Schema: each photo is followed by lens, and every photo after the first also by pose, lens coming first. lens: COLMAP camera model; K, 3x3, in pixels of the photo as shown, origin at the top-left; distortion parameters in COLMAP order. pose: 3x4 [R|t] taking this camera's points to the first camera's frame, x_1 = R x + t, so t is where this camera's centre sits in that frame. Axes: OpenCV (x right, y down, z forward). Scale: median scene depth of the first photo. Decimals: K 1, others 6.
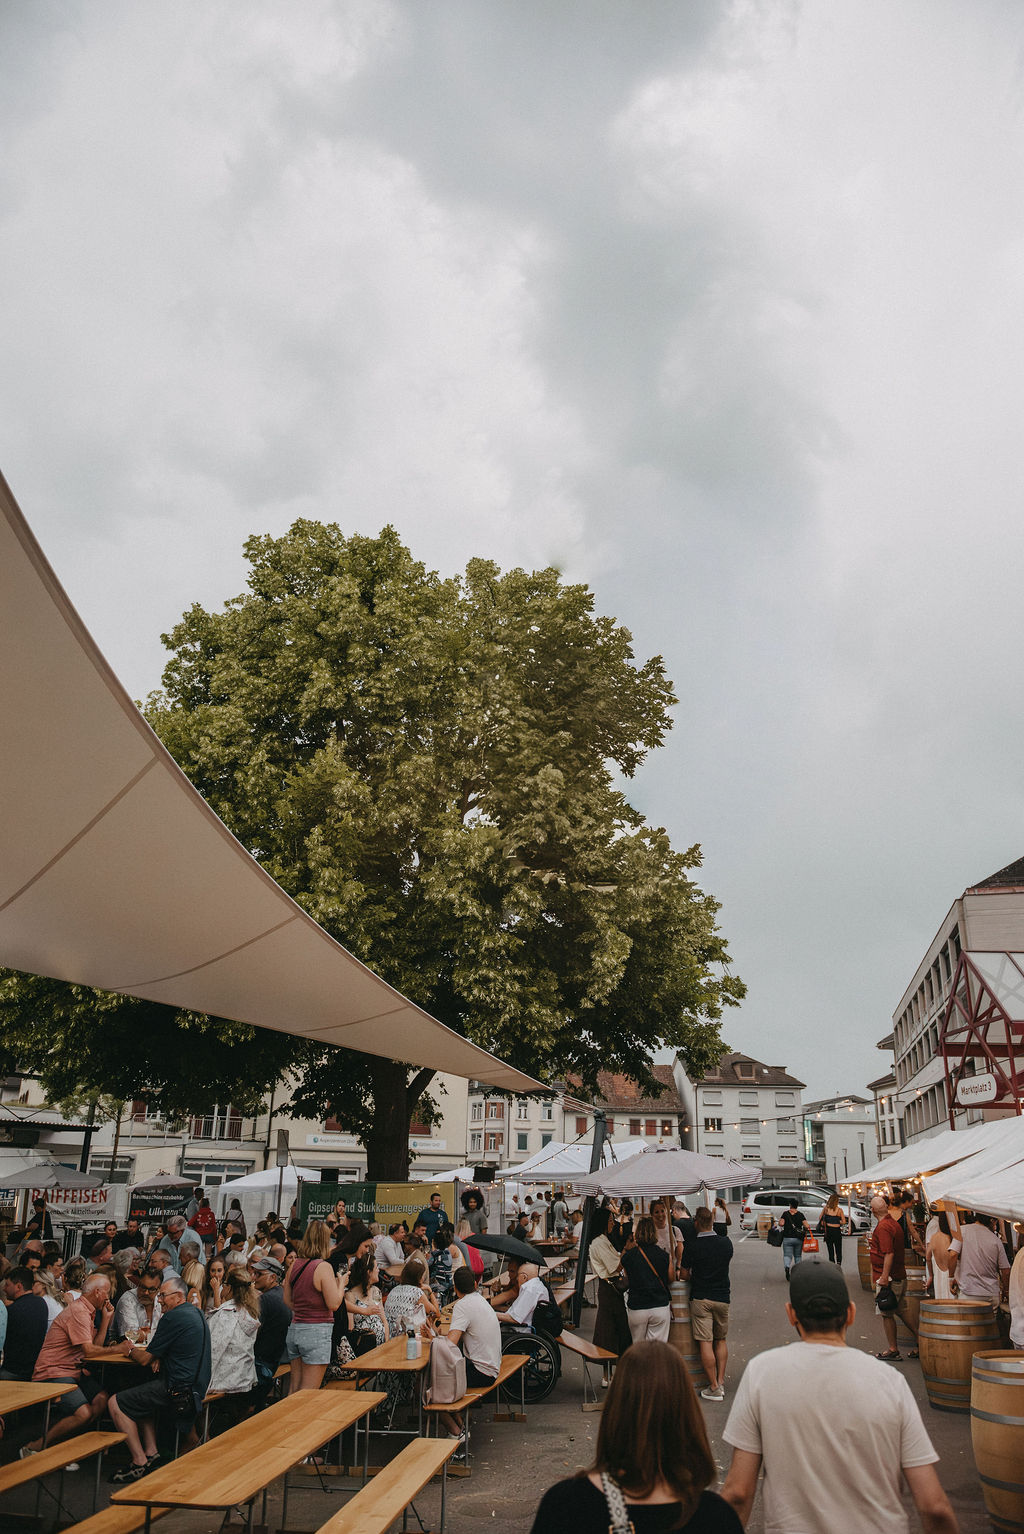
lens RADIAL K [[1060.9, 0, 518.0], [0, 1060.9, 763.9], [0, 0, 1]] dist [-0.050329, -0.000102]
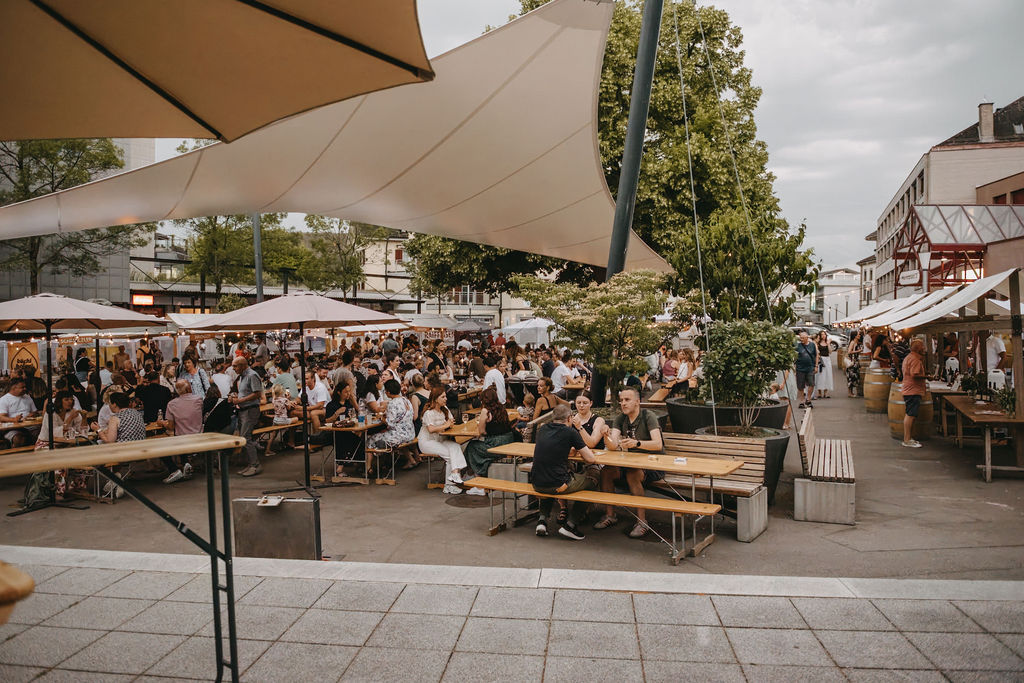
lens RADIAL K [[708.2, 0, 522.3], [0, 708.2, 341.5], [0, 0, 1]] dist [-0.050329, -0.000102]
pose [[0.990498, -0.010250, -0.137148, -0.082569], [0.063054, 0.920079, 0.386624, -0.106726], [0.122224, -0.391598, 0.911983, -0.269336]]
